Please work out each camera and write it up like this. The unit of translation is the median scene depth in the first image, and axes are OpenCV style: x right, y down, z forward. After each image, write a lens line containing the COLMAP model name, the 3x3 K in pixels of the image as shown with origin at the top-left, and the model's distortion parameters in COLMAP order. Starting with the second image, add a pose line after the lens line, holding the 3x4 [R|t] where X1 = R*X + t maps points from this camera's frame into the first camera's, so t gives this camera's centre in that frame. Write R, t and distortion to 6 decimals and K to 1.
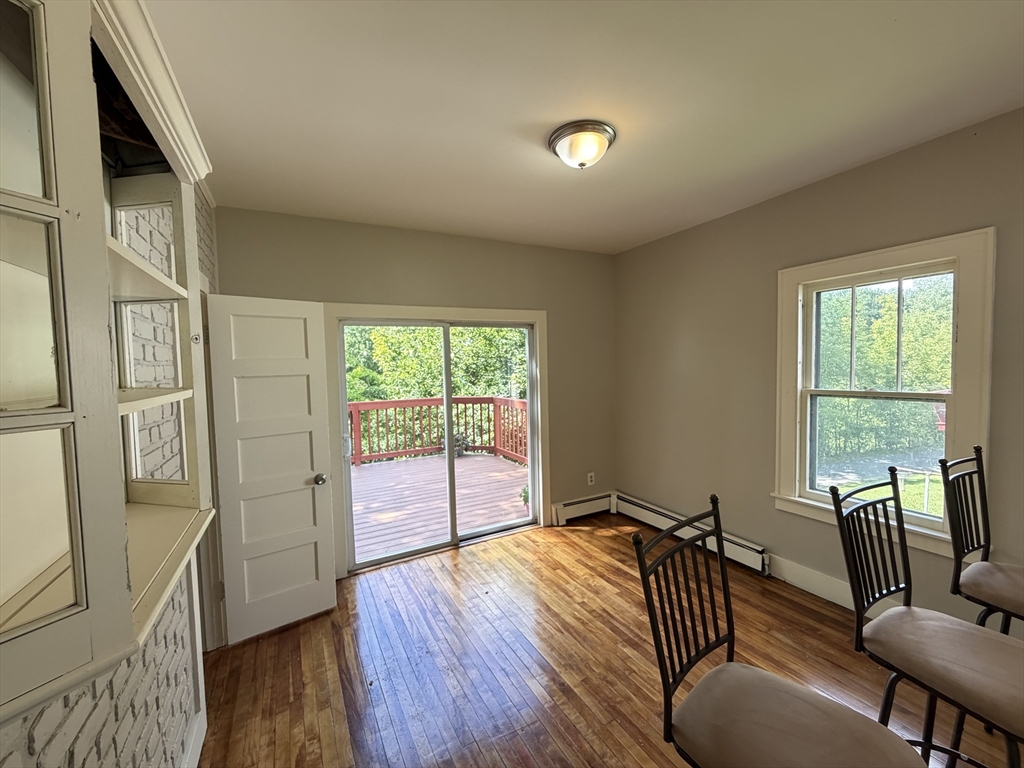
lens RADIAL K [[410.4, 0, 507.1], [0, 410.4, 385.6], [0, 0, 1]] dist [-0.001053, -0.000034]
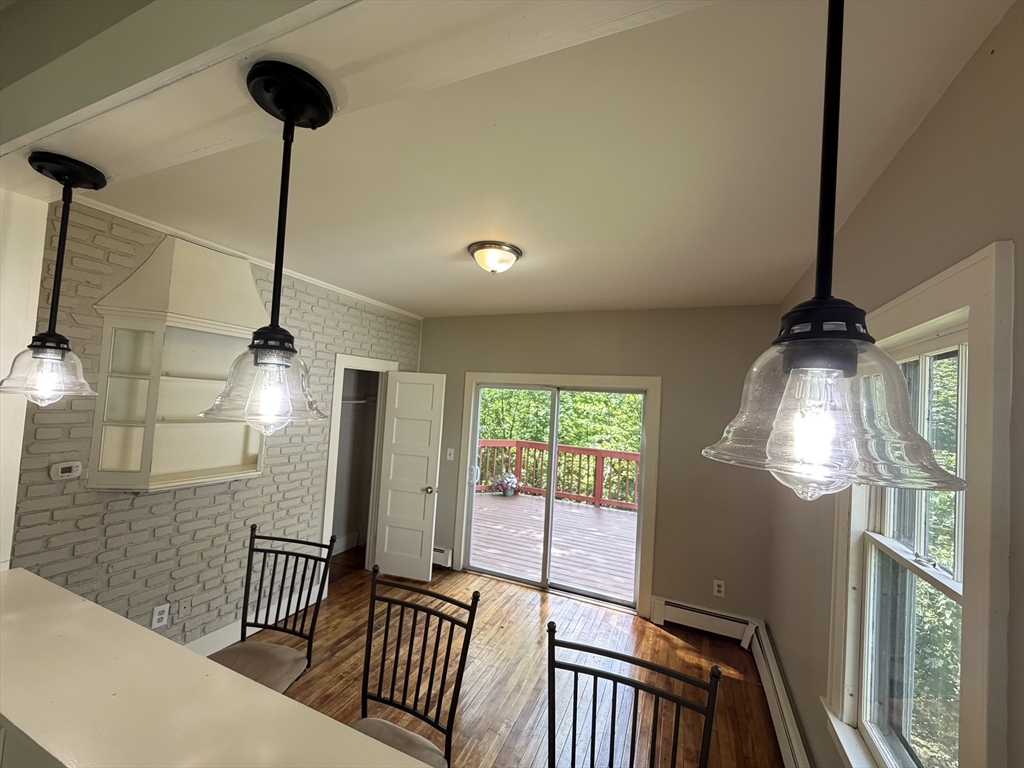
lens RADIAL K [[410.4, 0, 506.9], [0, 410.4, 382.9], [0, 0, 1]] dist [-0.001053, -0.000034]
pose [[0.613259, 0.026751, -0.789429, 0.649465], [-0.117495, 0.991397, -0.057680, -0.079625], [0.781095, 0.128126, 0.611126, 0.176582]]
